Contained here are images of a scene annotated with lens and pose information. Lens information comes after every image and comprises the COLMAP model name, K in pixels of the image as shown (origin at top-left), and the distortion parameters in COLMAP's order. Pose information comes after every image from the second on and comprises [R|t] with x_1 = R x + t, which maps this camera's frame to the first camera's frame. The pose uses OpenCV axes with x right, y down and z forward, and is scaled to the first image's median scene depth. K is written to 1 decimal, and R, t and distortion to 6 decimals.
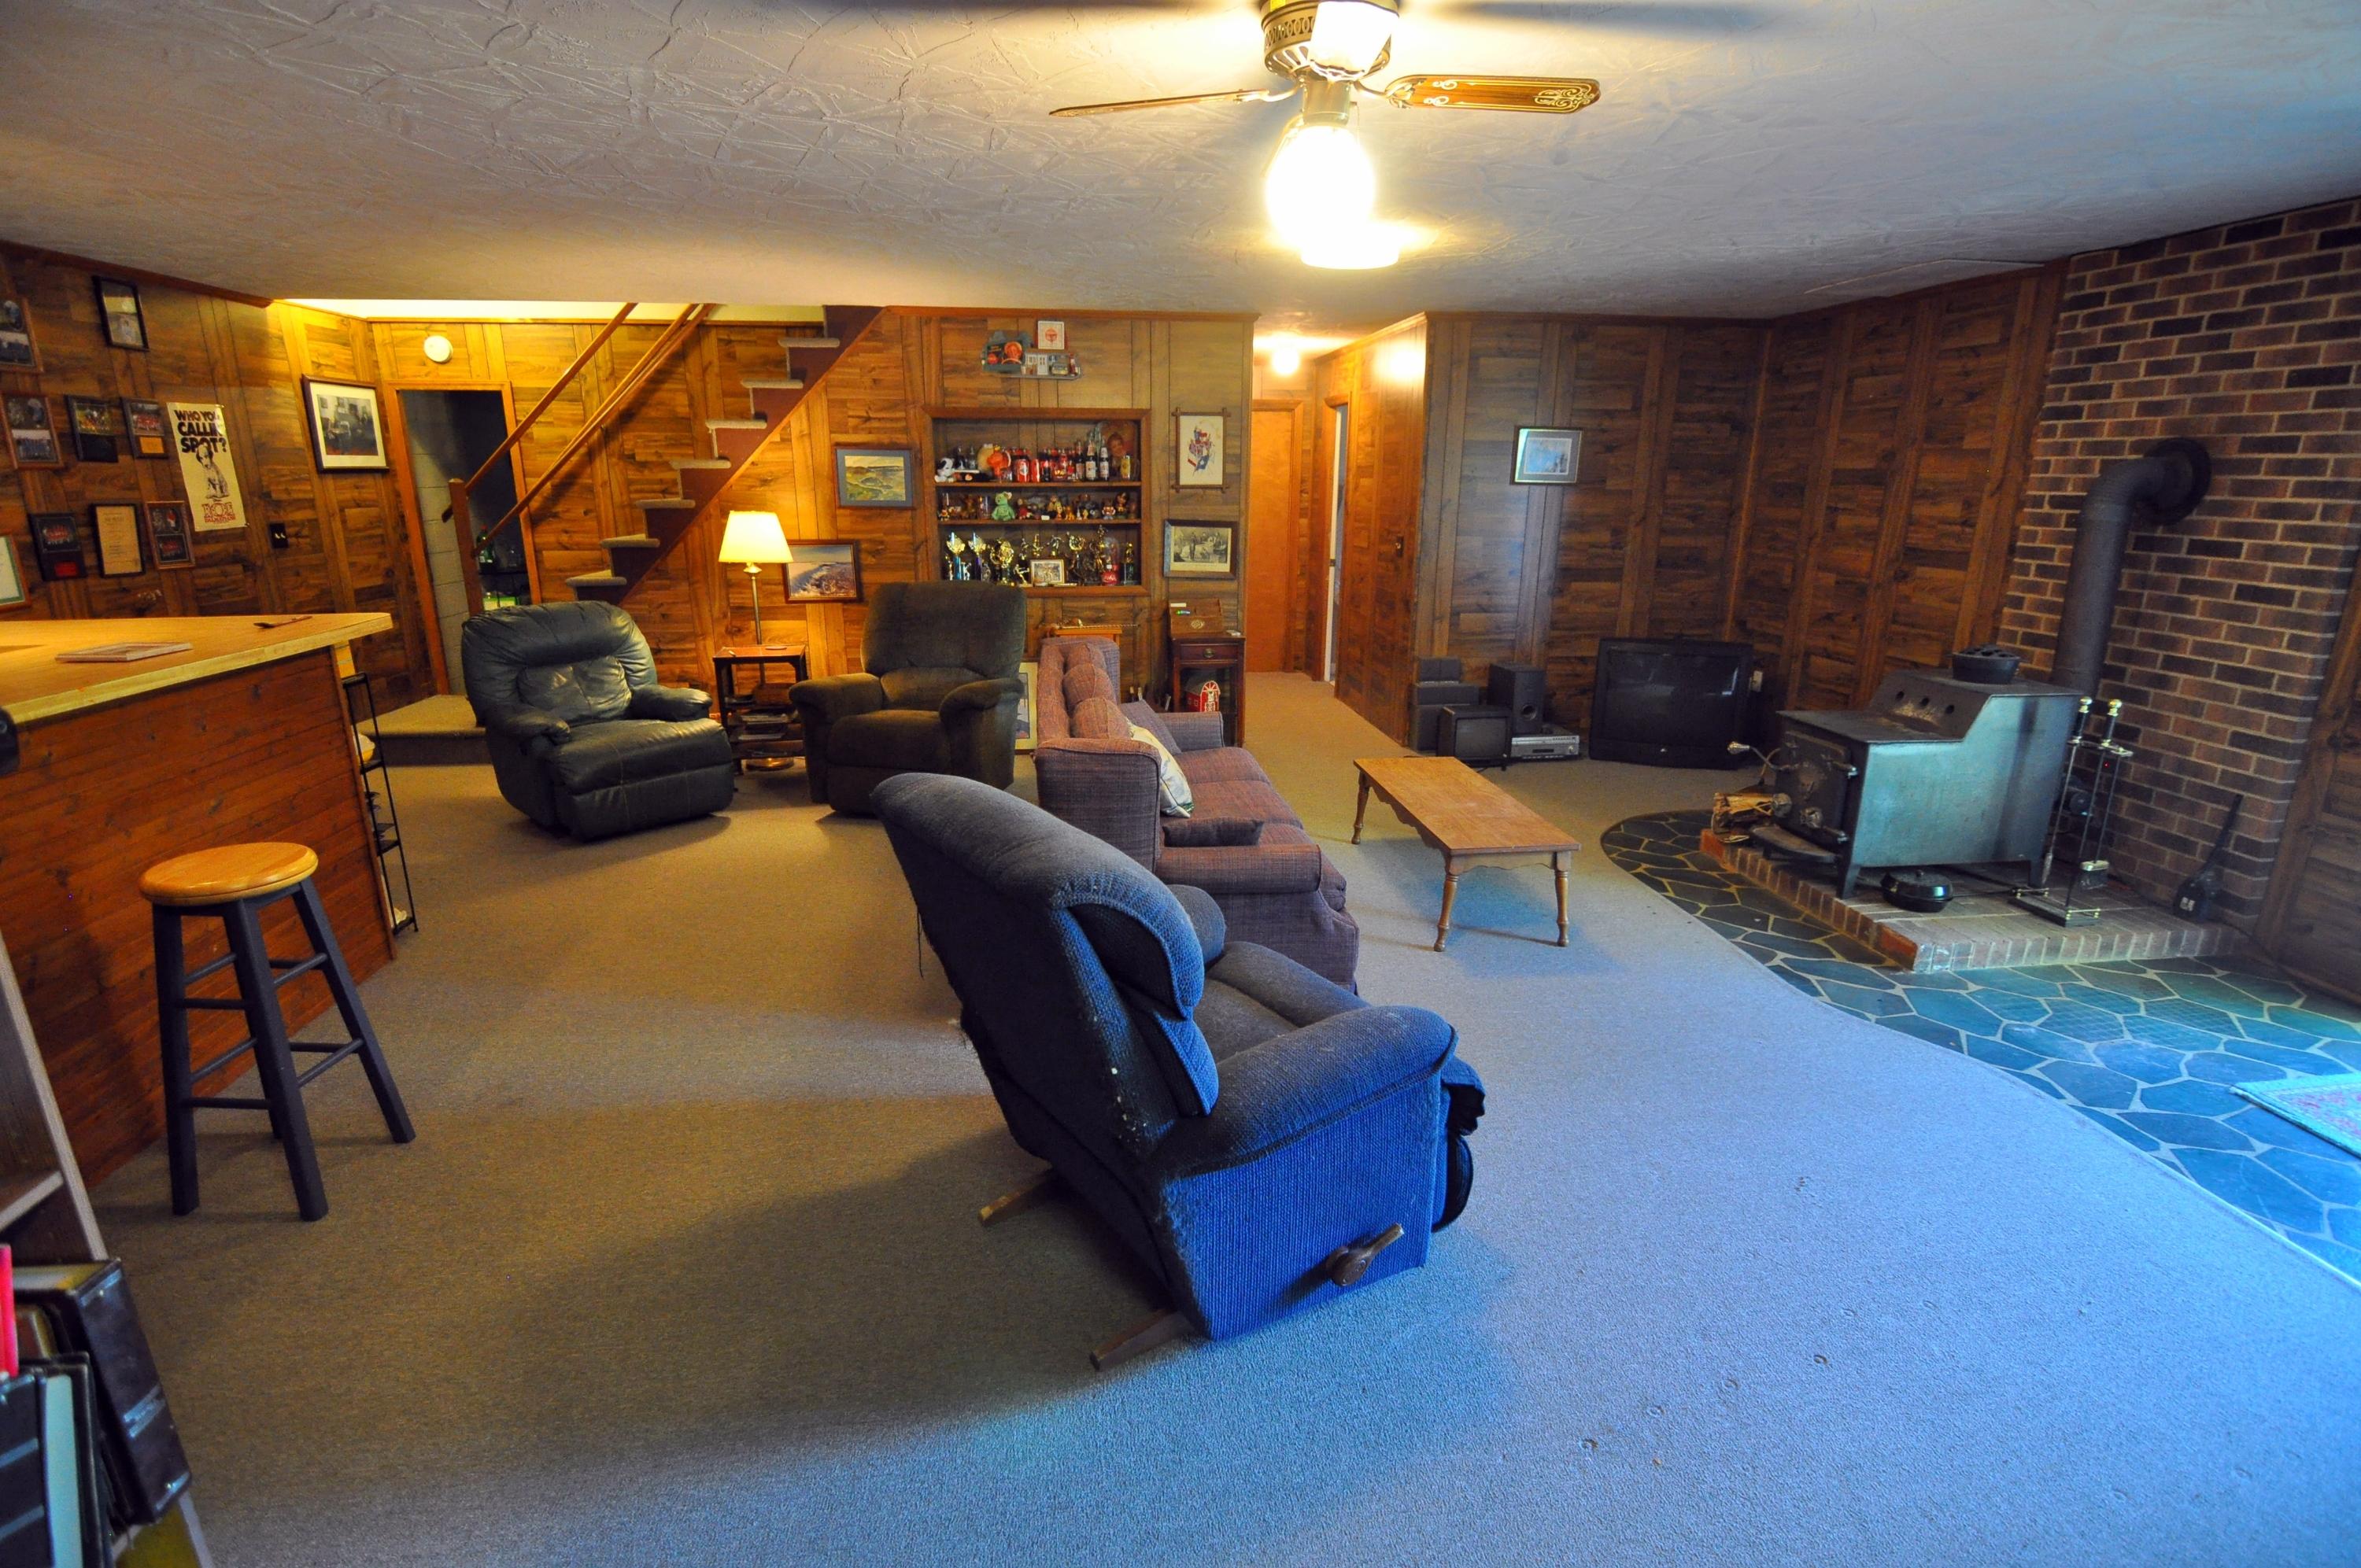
lens RADIAL K [[1129.6, 0, 1166.7], [0, 1129.6, 800.6], [0, 0, 1]] dist [-0.008464, -0.004710]
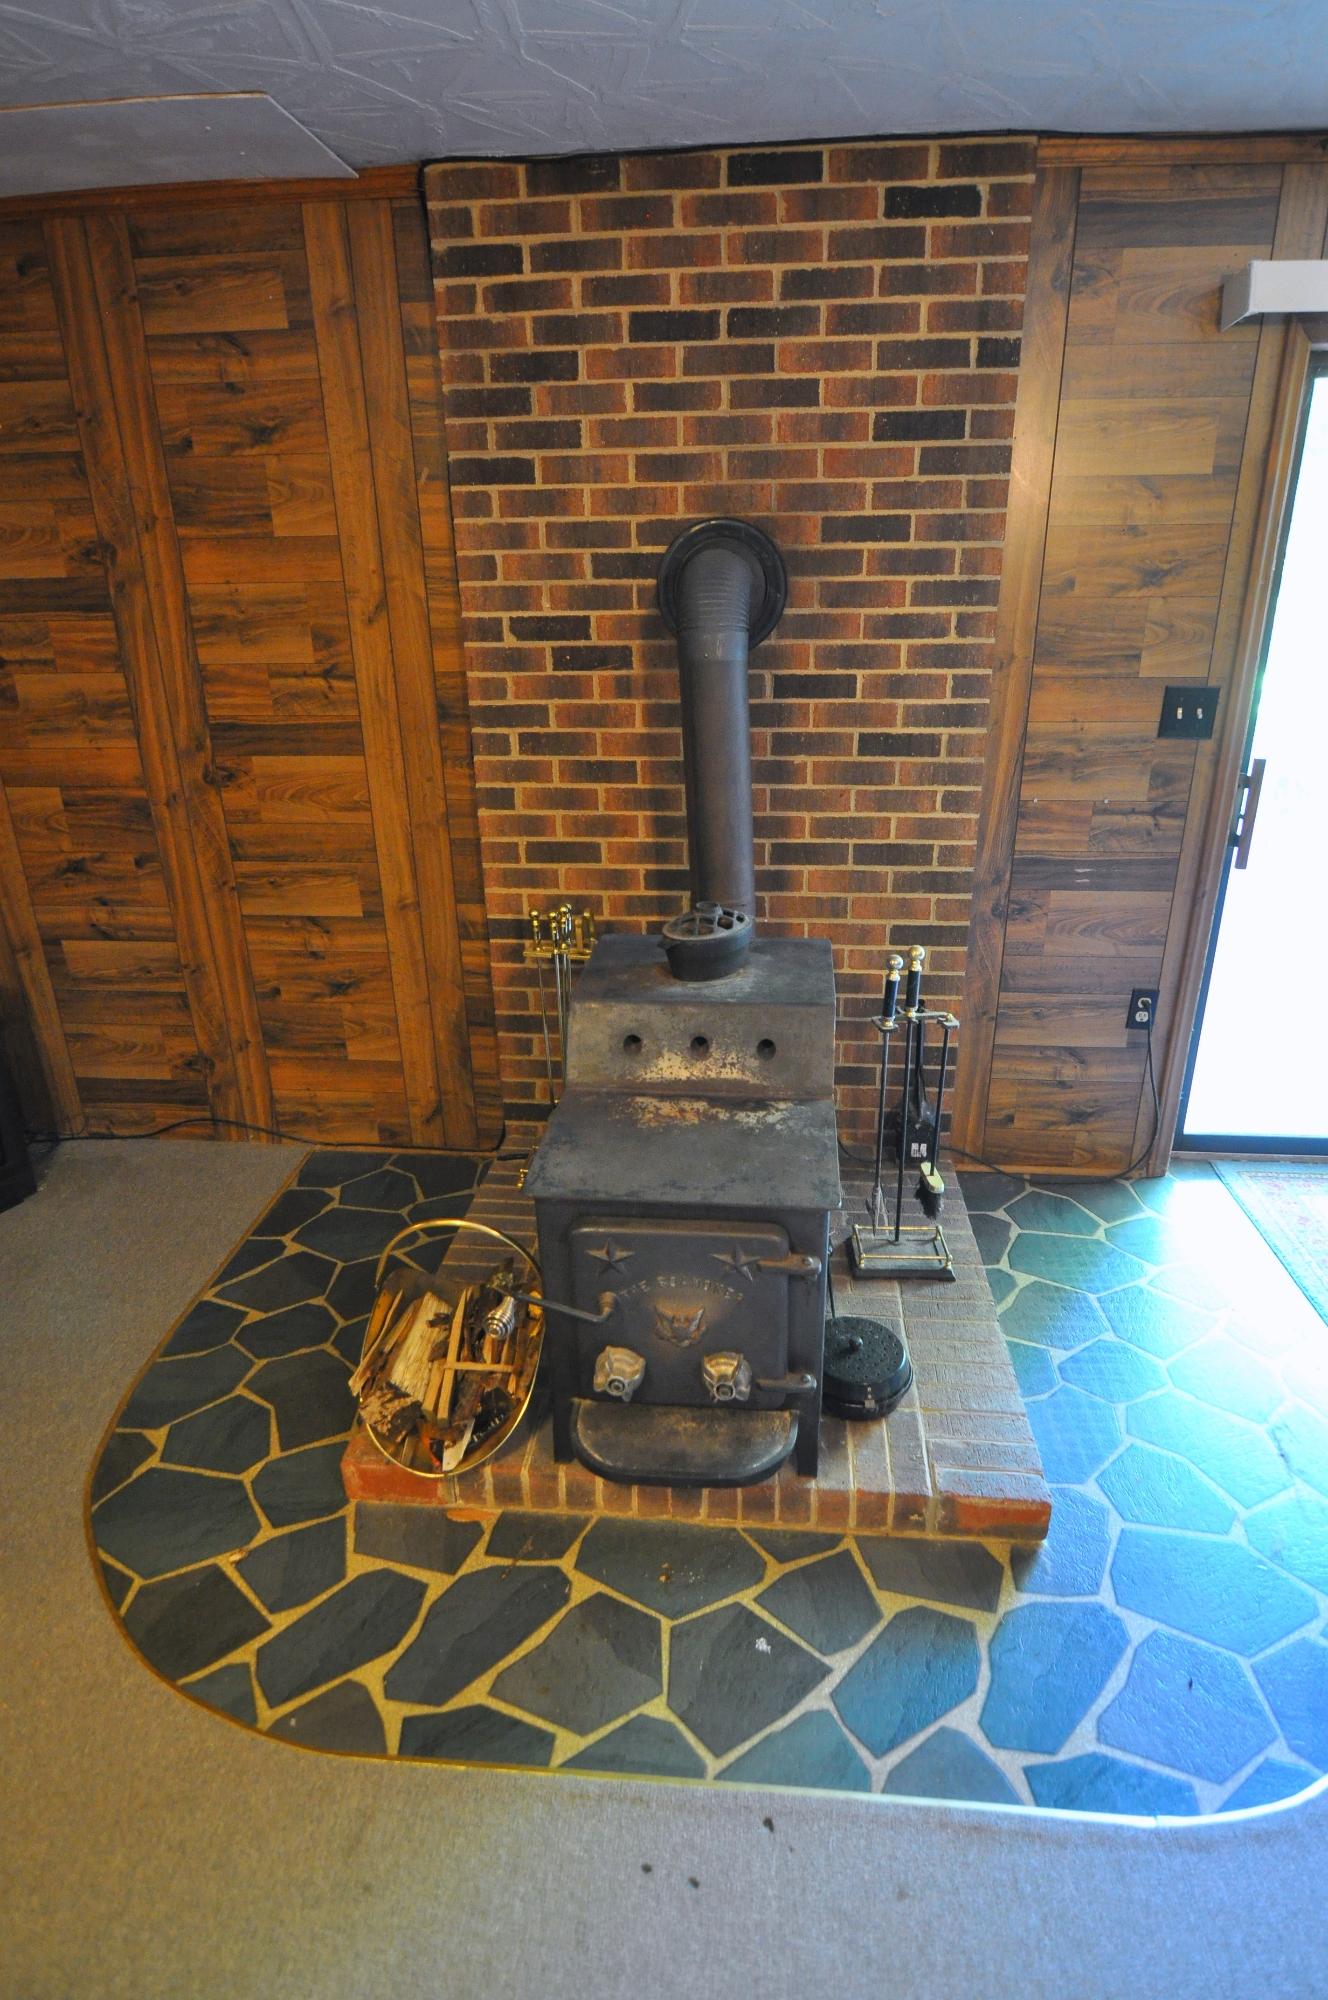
lens RADIAL K [[1084.3, 0, 669.2], [0, 1084.3, 984.9], [0, 0, 1]] dist [0.012188, -0.029208]
pose [[0.191350, -0.369391, 0.909360, 0.232048], [0.289398, 0.906525, 0.307344, -0.273336], [-0.937888, 0.204357, 0.280365, 0.879253]]
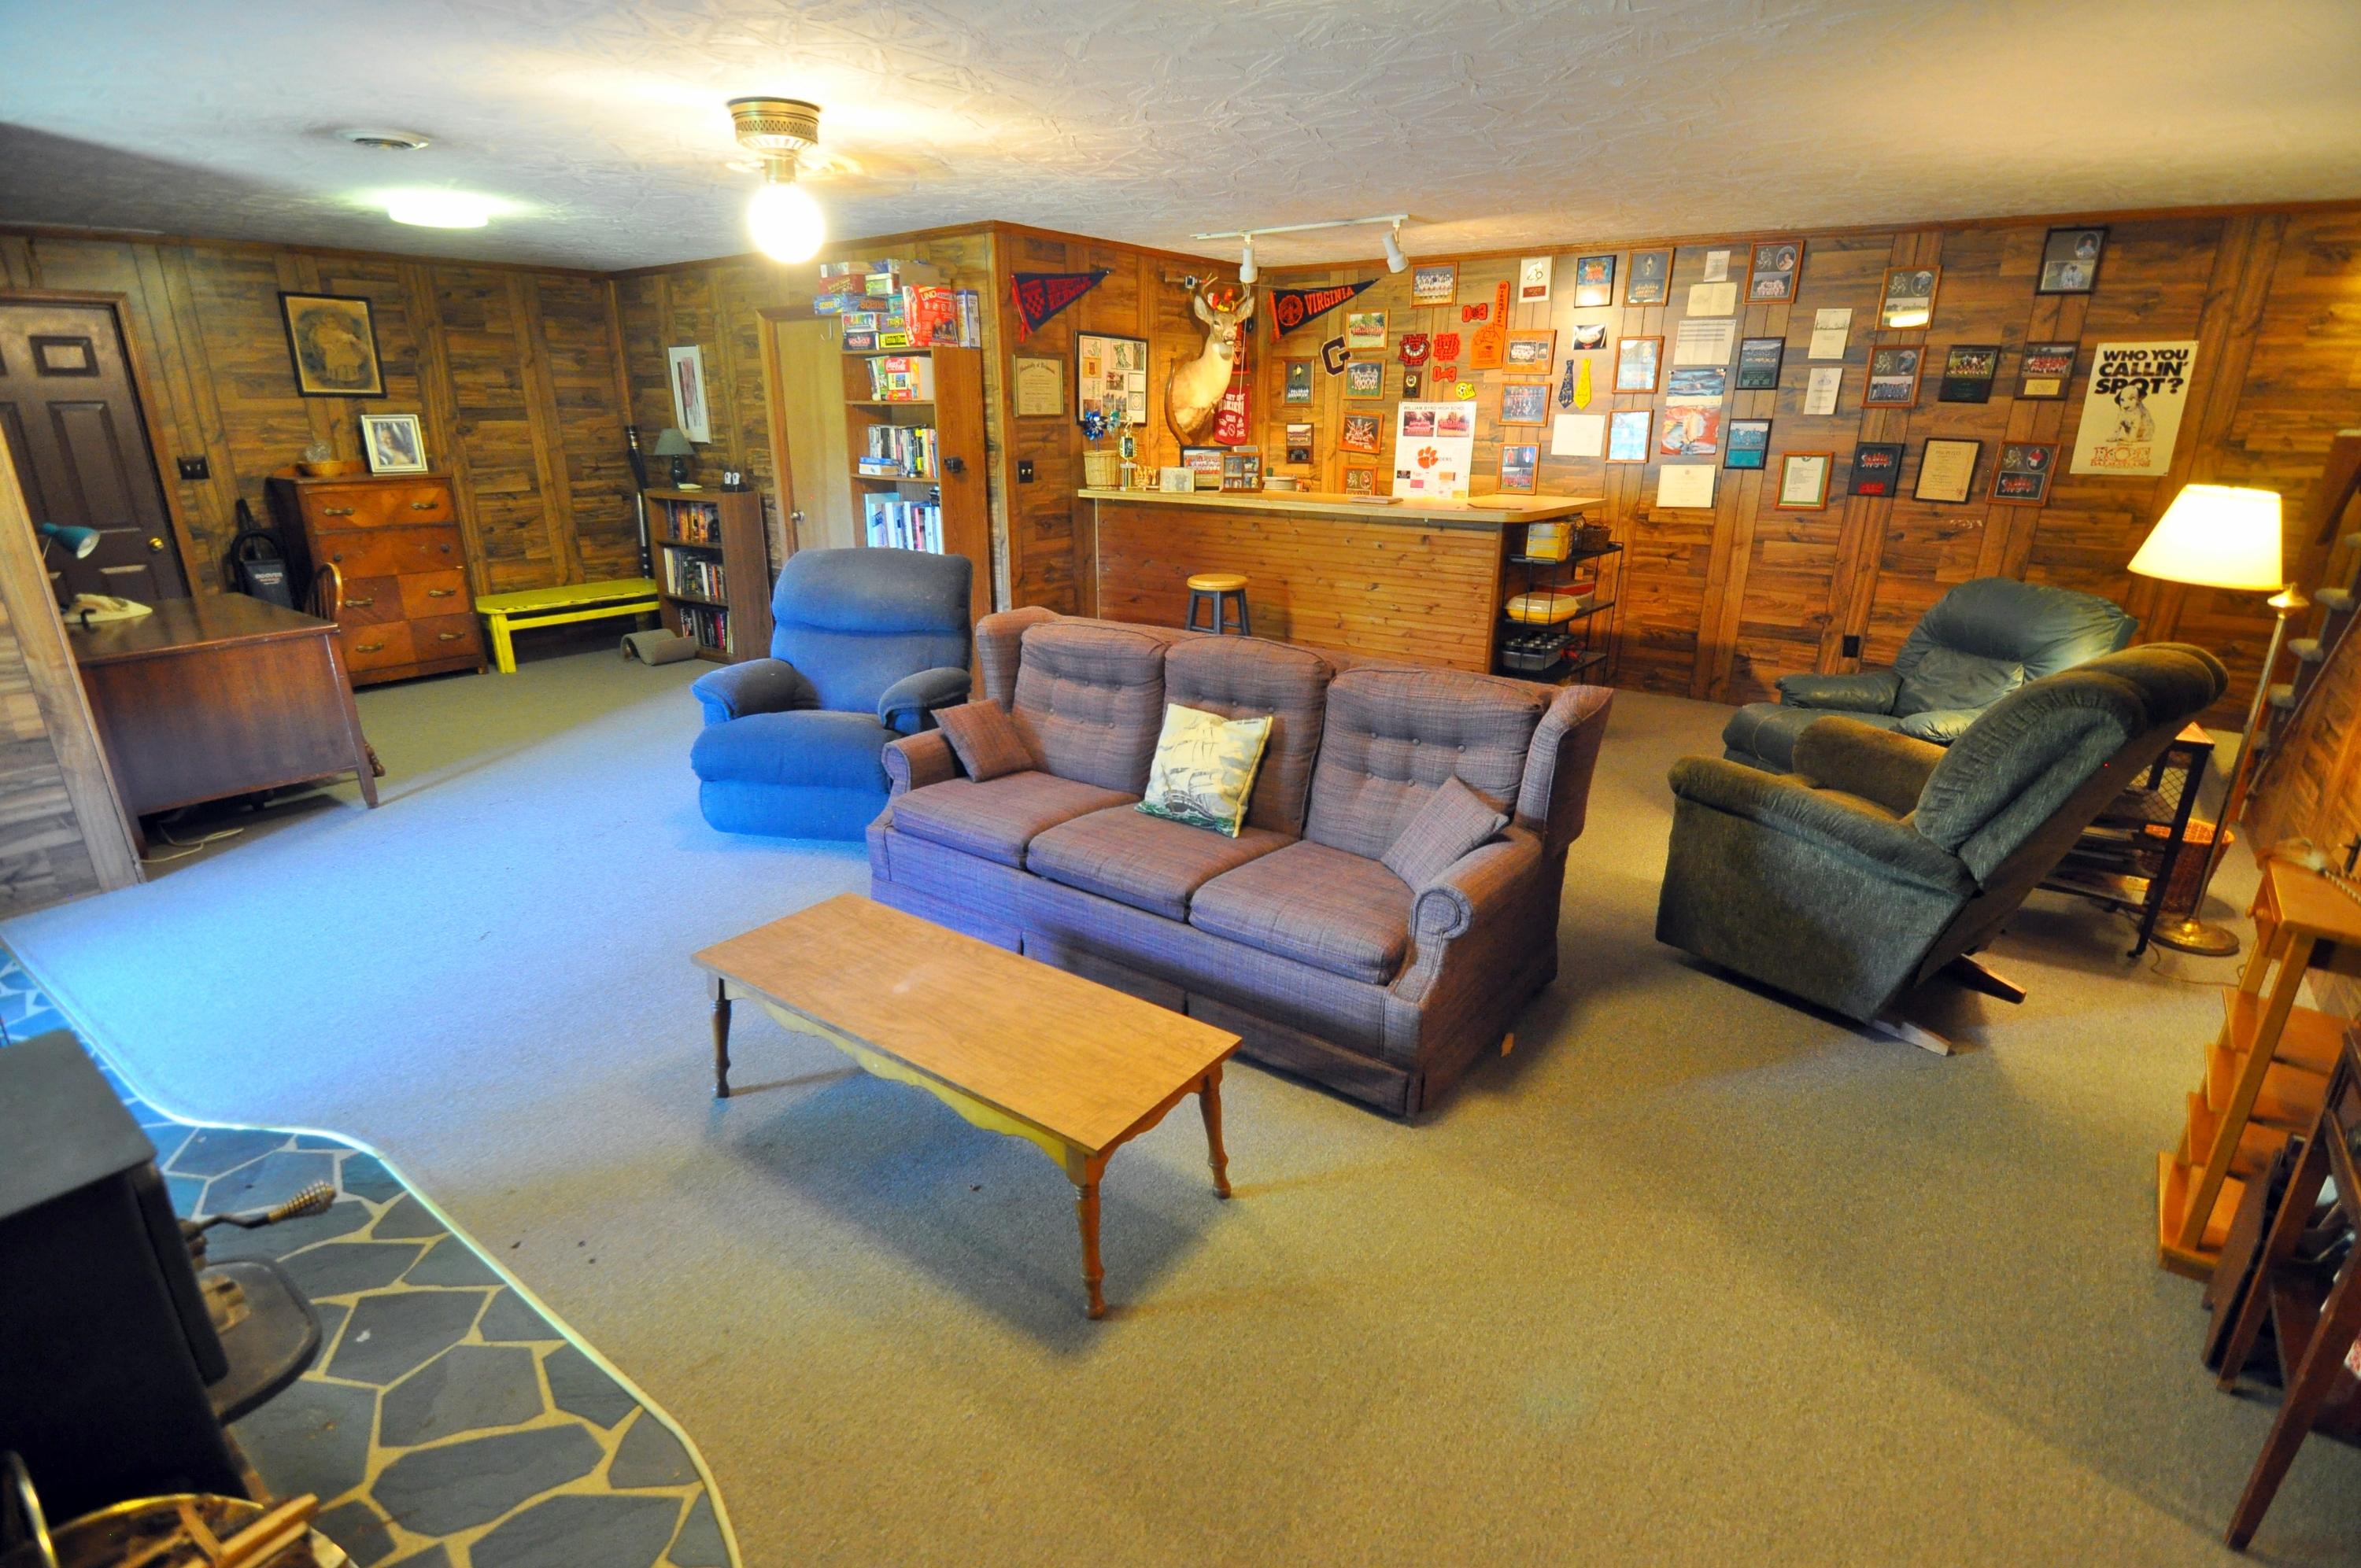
lens RADIAL K [[1128.0, 0, 1177.1], [0, 1128.0, 794.6], [0, 0, 1]] dist [-0.005557, -0.008994]
pose [[-0.672262, 0.236404, -0.701553, 0.582582], [-0.213204, 0.845671, 0.489270, -0.411773], [0.708948, 0.478491, -0.518110, 1.414976]]
